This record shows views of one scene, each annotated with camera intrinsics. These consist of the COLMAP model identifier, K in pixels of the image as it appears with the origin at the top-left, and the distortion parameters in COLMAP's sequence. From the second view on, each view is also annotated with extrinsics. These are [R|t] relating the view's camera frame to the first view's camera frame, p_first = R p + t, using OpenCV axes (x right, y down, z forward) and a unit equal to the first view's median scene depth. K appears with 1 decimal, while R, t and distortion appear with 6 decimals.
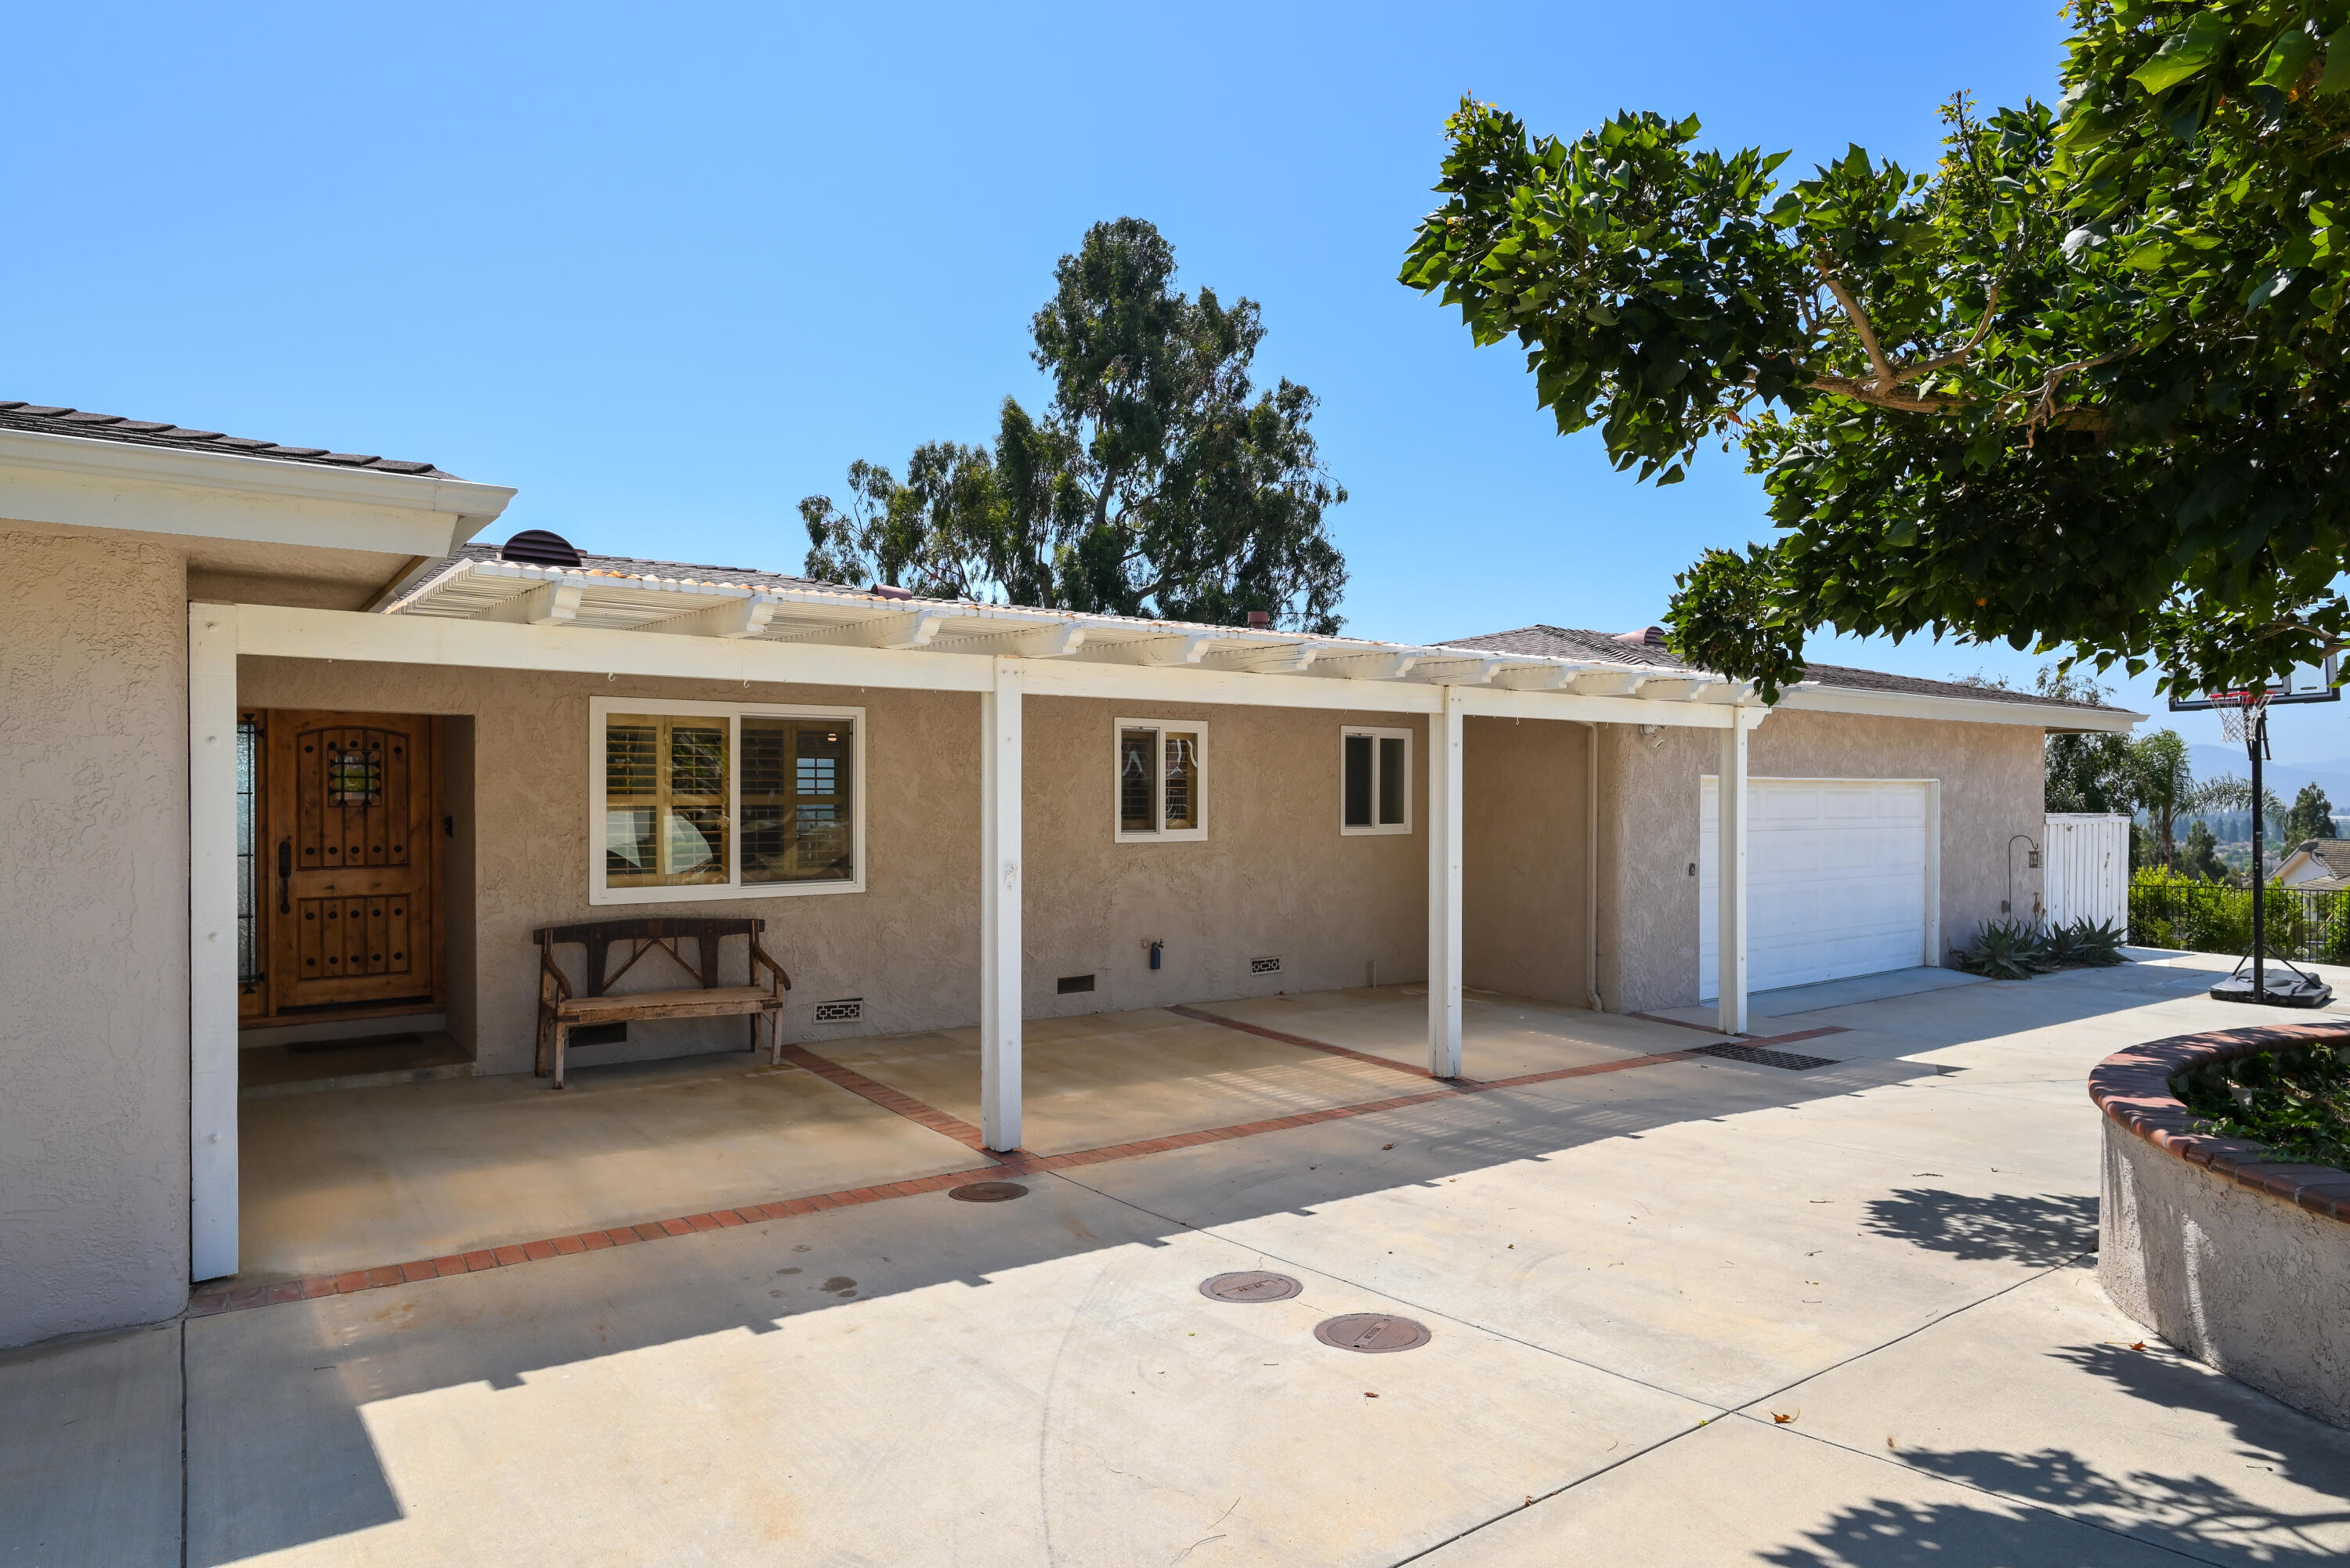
lens RADIAL K [[1404.1, 0, 1175.0], [0, 1404.1, 784.0], [0, 0, 1]] dist [0.000845, 0.000076]
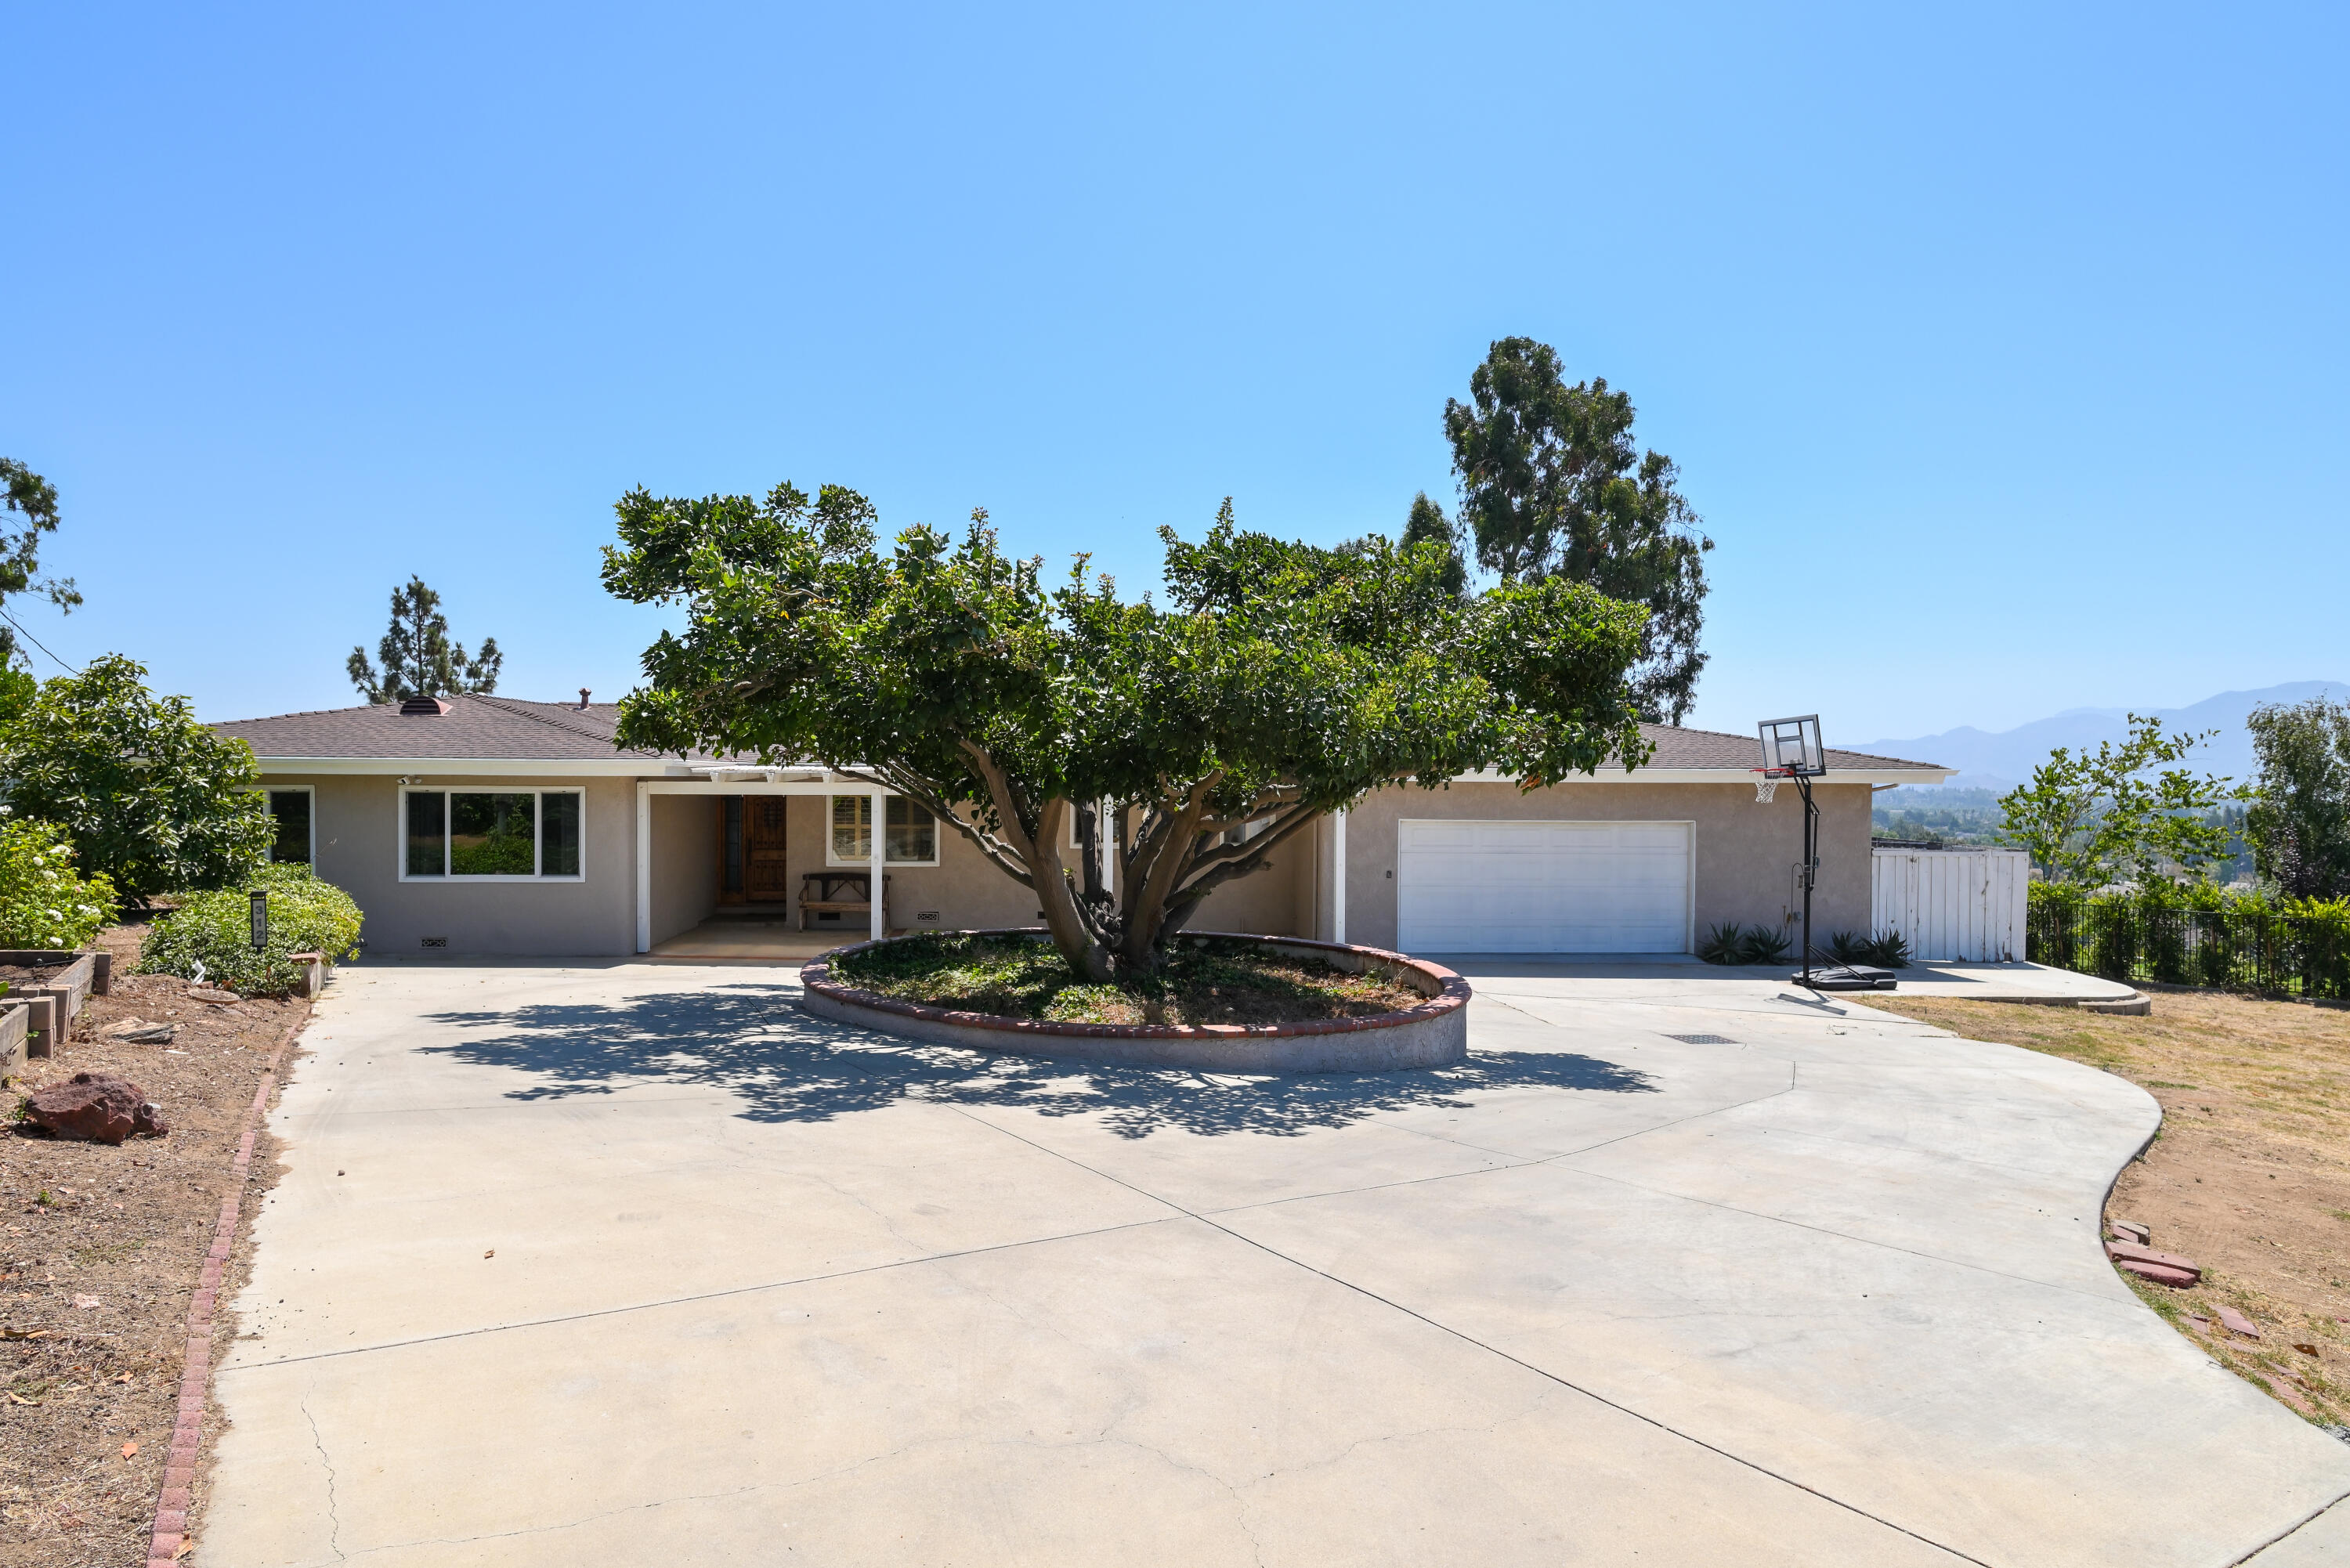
lens RADIAL K [[1404.1, 0, 1175.0], [0, 1404.1, 784.0], [0, 0, 1]] dist [0.000845, 0.000076]
pose [[0.849288, 0.010584, -0.527824, 0.839135], [-0.003399, 0.999888, 0.014580, -0.059528], [0.527919, -0.010588, 0.849229, -0.485693]]
